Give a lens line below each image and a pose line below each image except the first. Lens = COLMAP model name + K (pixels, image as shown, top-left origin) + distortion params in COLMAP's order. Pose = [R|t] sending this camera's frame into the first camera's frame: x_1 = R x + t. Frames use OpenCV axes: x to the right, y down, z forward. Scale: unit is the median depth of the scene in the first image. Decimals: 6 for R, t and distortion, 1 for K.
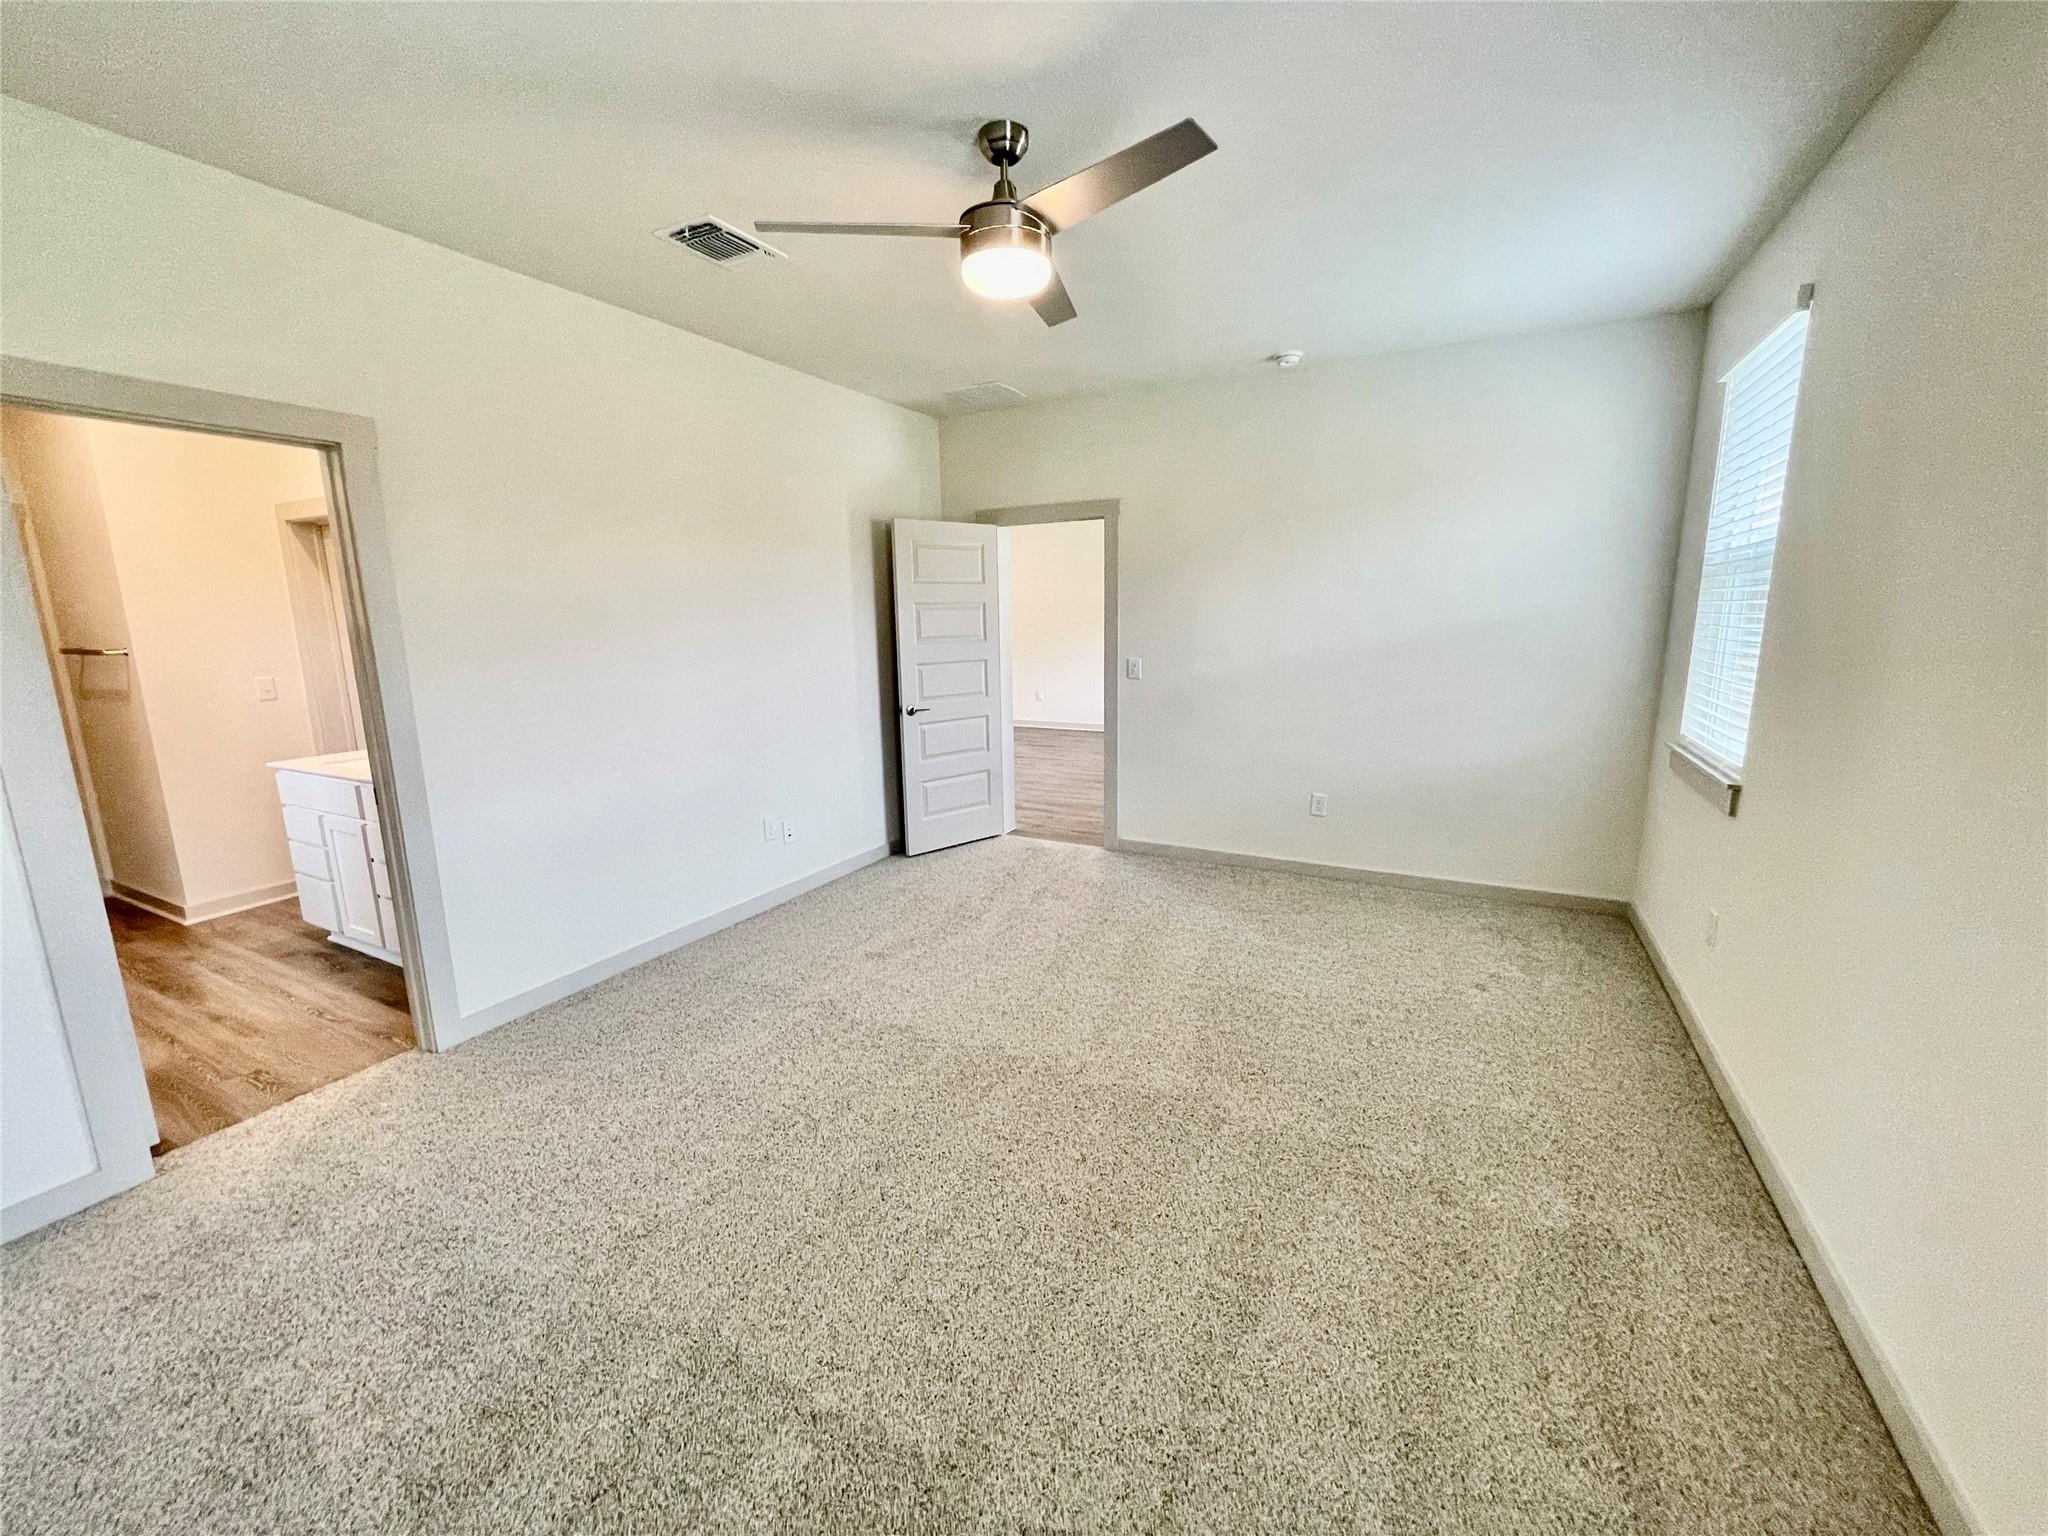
lens RADIAL K [[821.1, 0, 1032.5], [0, 821.1, 762.7], [0, 0, 1]] dist [-0.005976, -0.000332]
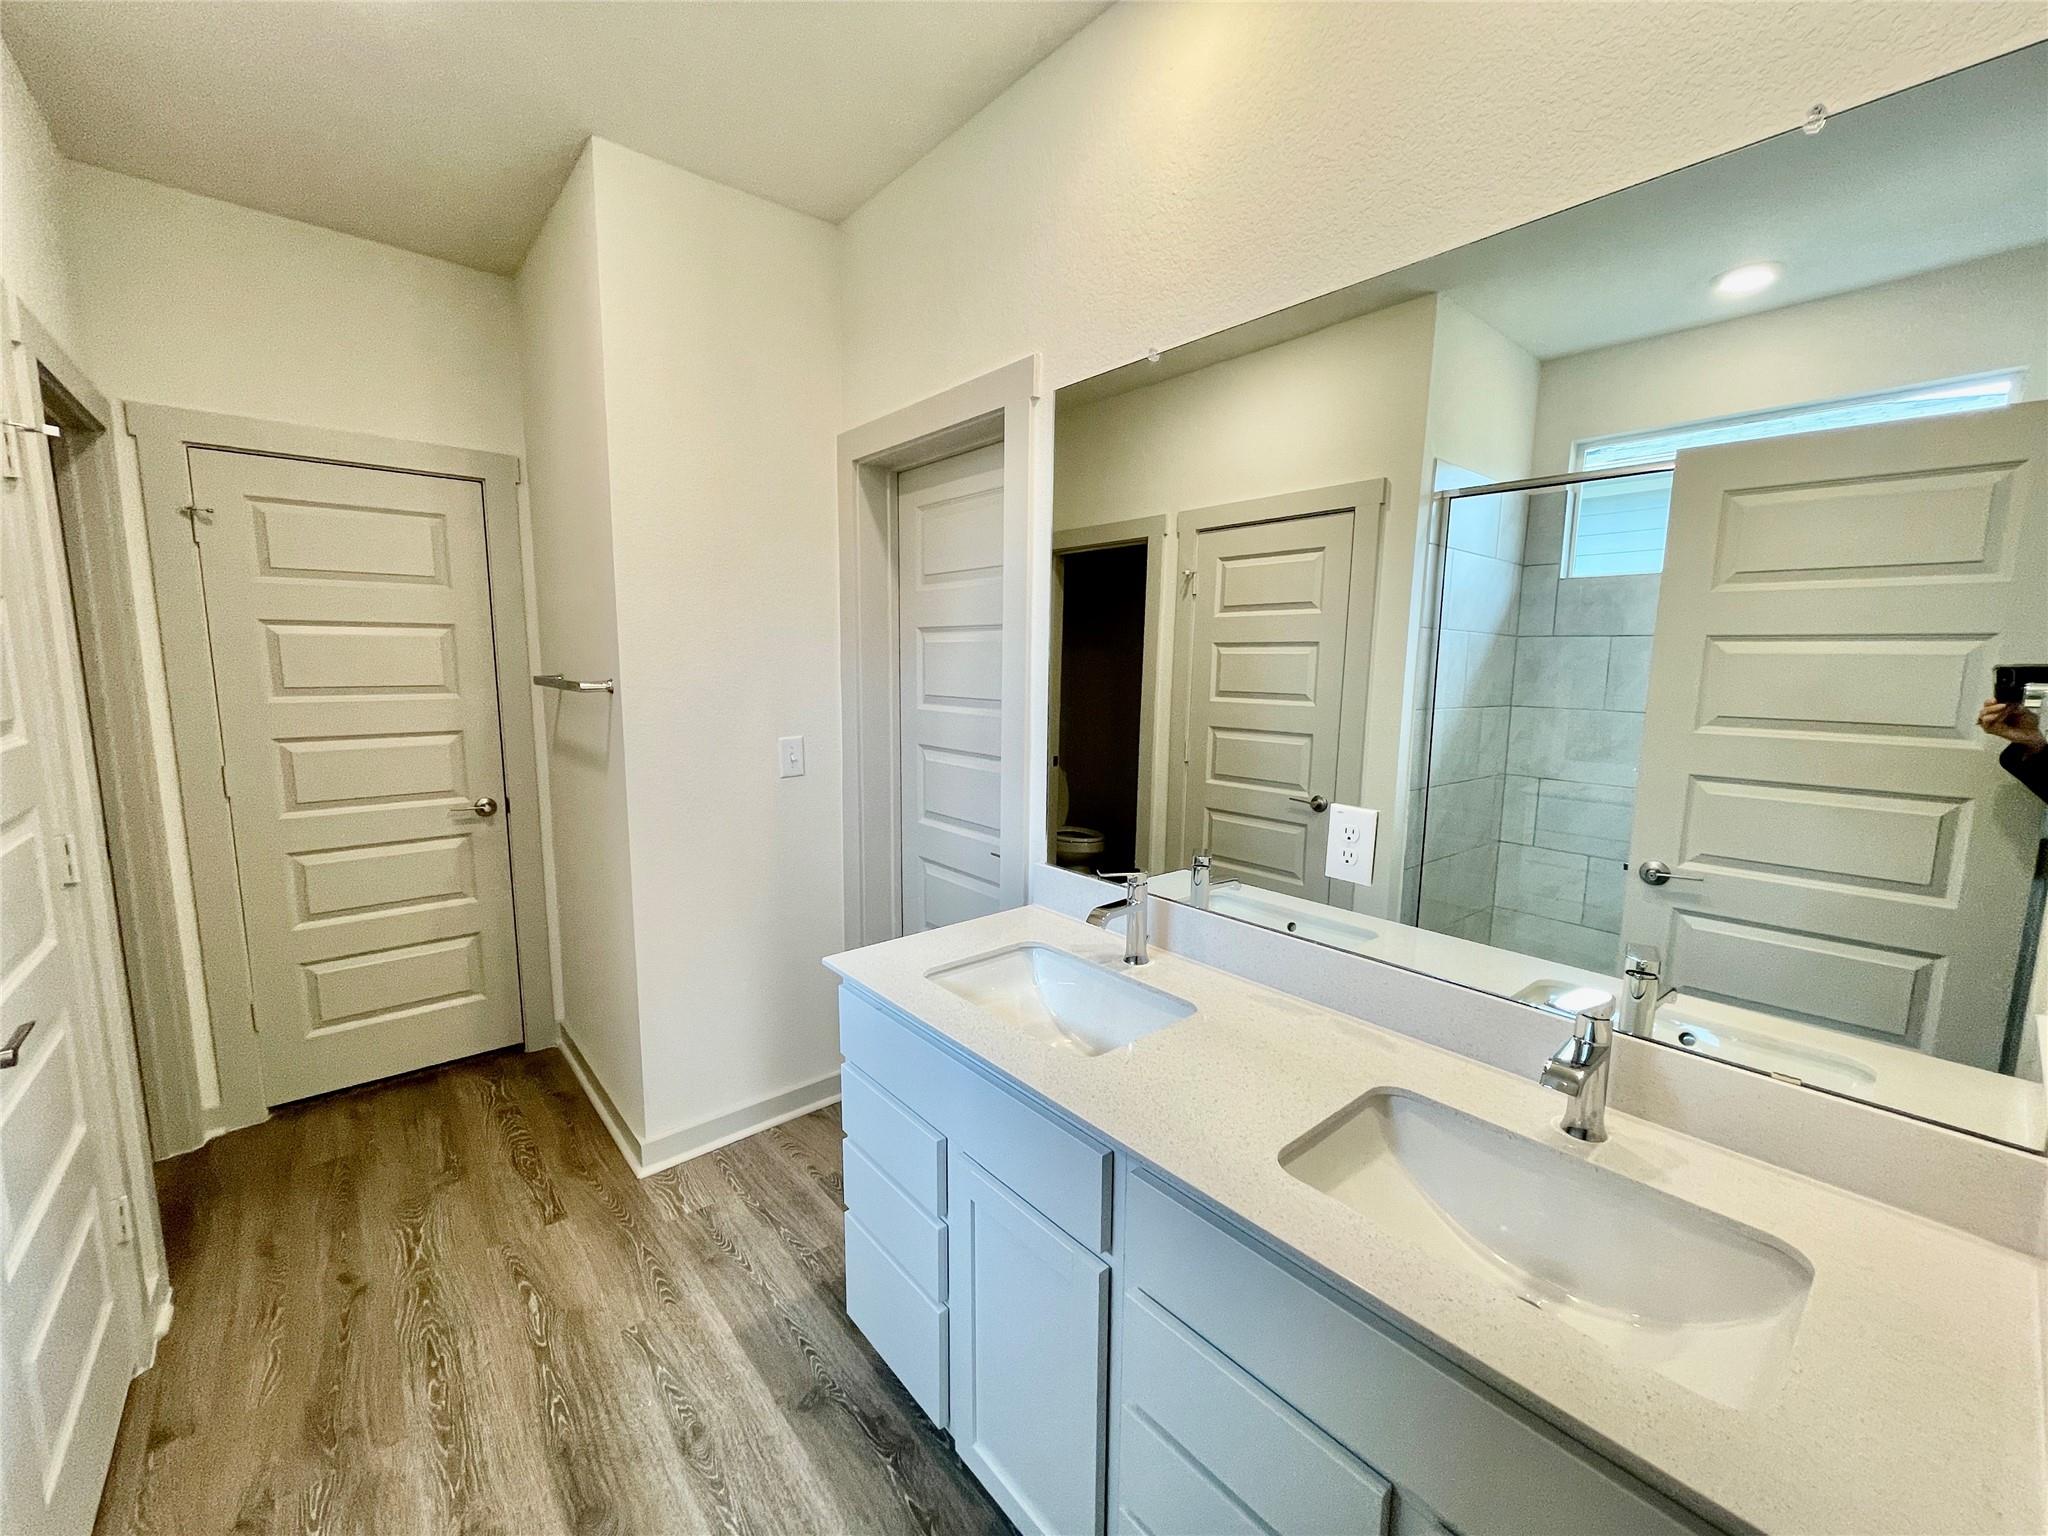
lens RADIAL K [[821.1, 0, 1021.6], [0, 821.1, 766.2], [0, 0, 1]] dist [-0.005976, -0.000332]
pose [[0.923328, 0.065818, -0.378329, -0.637327], [-0.087364, 0.995371, -0.040049, -0.083465], [0.373942, 0.070031, 0.924804, 0.590228]]
